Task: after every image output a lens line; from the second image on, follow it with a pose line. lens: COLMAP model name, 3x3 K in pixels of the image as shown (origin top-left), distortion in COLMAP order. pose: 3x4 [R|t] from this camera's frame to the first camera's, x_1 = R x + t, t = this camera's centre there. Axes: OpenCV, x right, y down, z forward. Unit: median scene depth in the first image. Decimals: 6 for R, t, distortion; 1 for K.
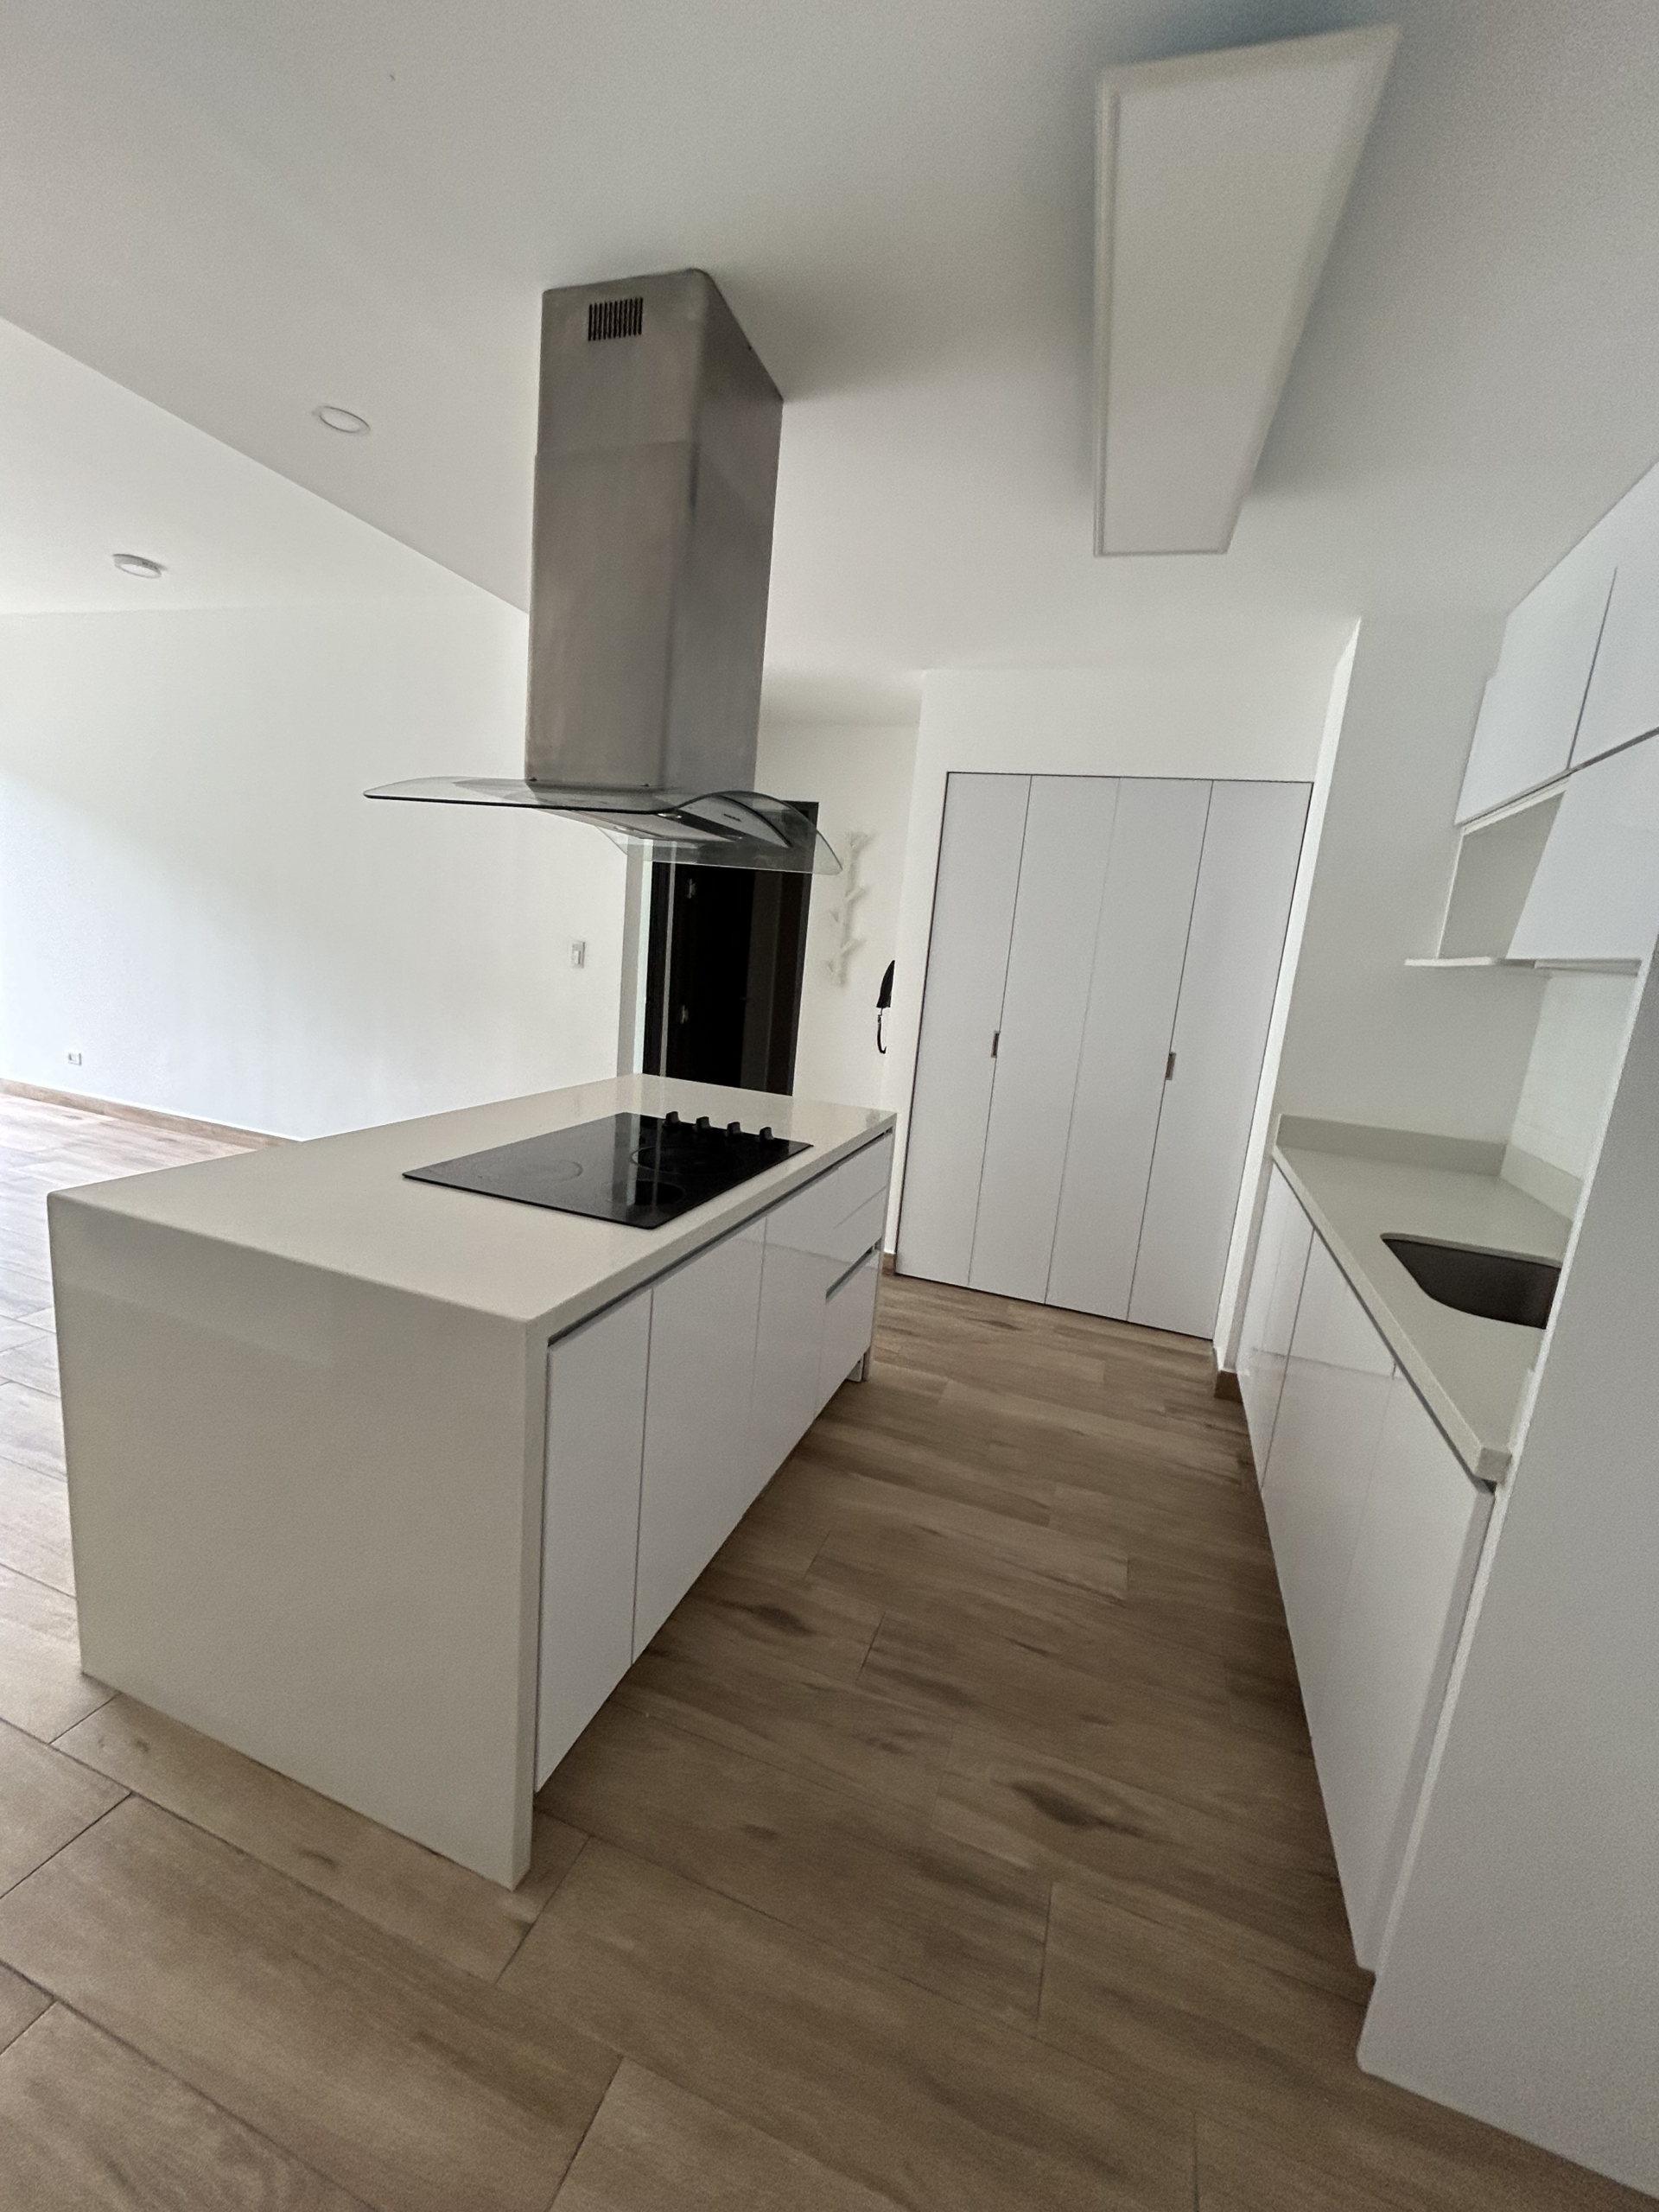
lens RADIAL K [[893.2, 0, 829.5], [0, 893.2, 1106.0], [0, 0, 1]] dist [-0.001178, 0.000054]
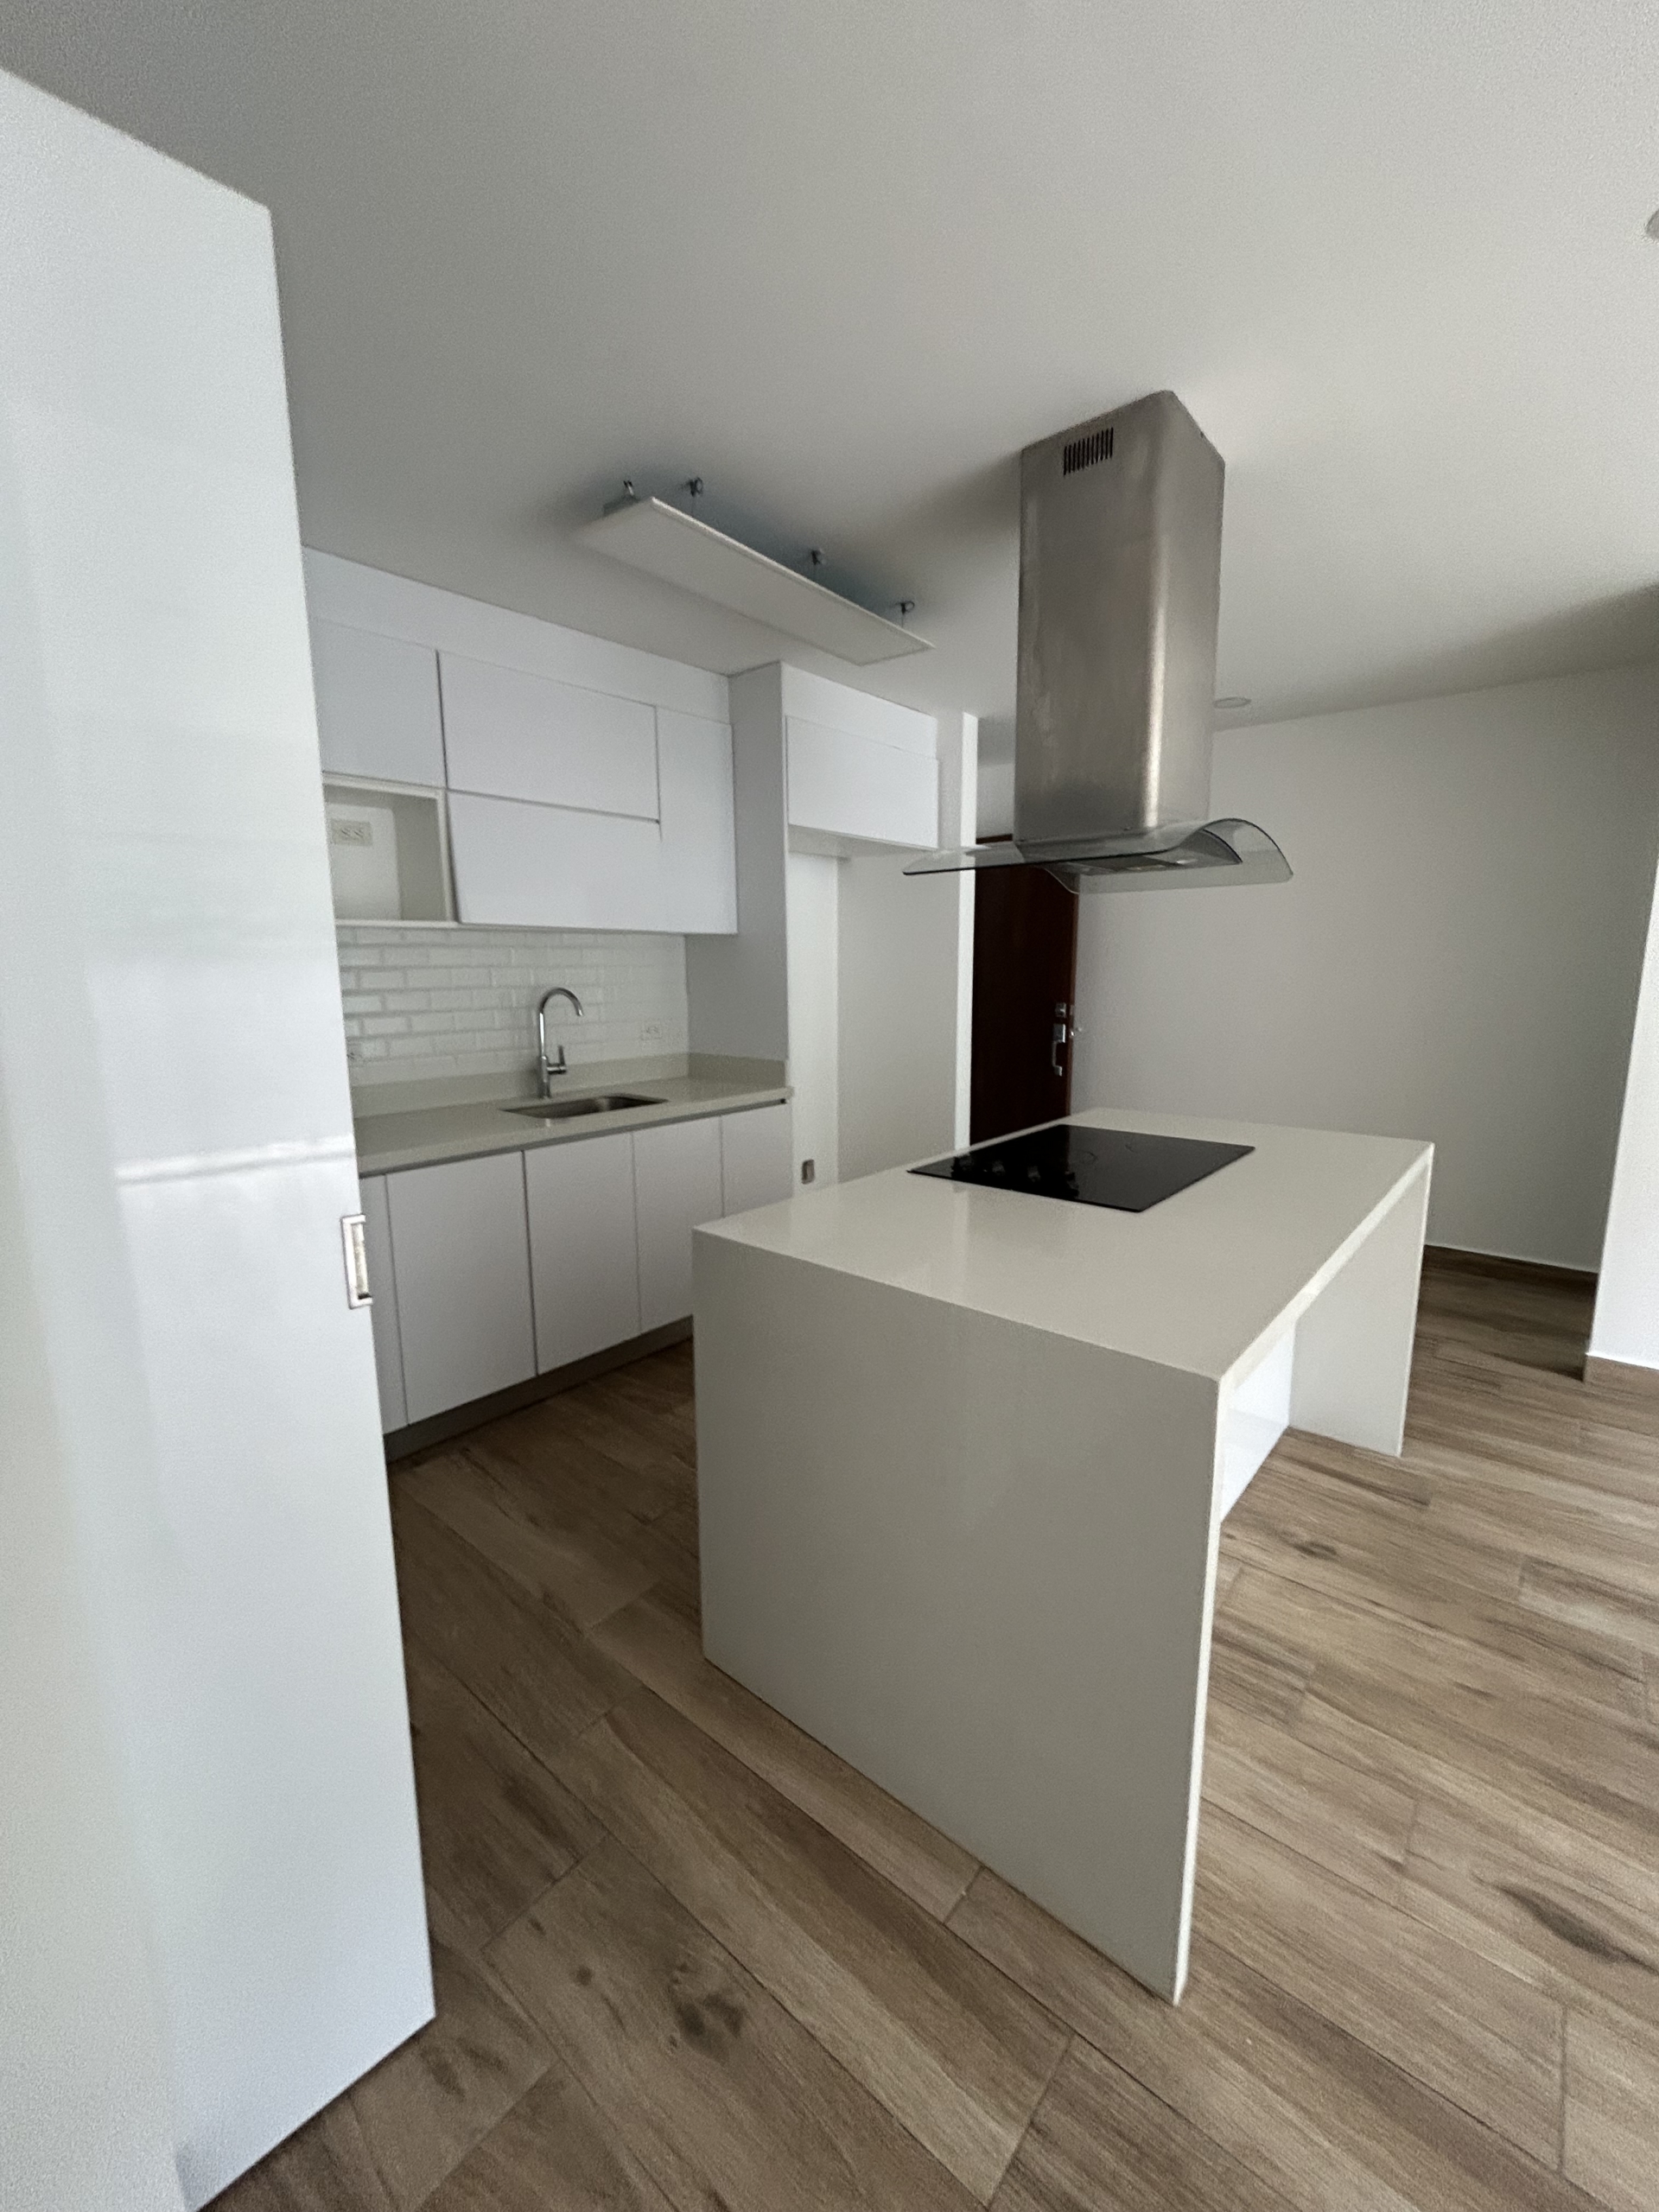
lens RADIAL K [[893.2, 0, 829.5], [0, 893.2, 1106.0], [0, 0, 1]] dist [-0.001178, 0.000054]
pose [[-0.932209, -0.140201, 0.333661, -0.228663], [-0.009842, 0.931399, 0.363867, -0.332403], [-0.361786, 0.335916, -0.869639, 1.730212]]
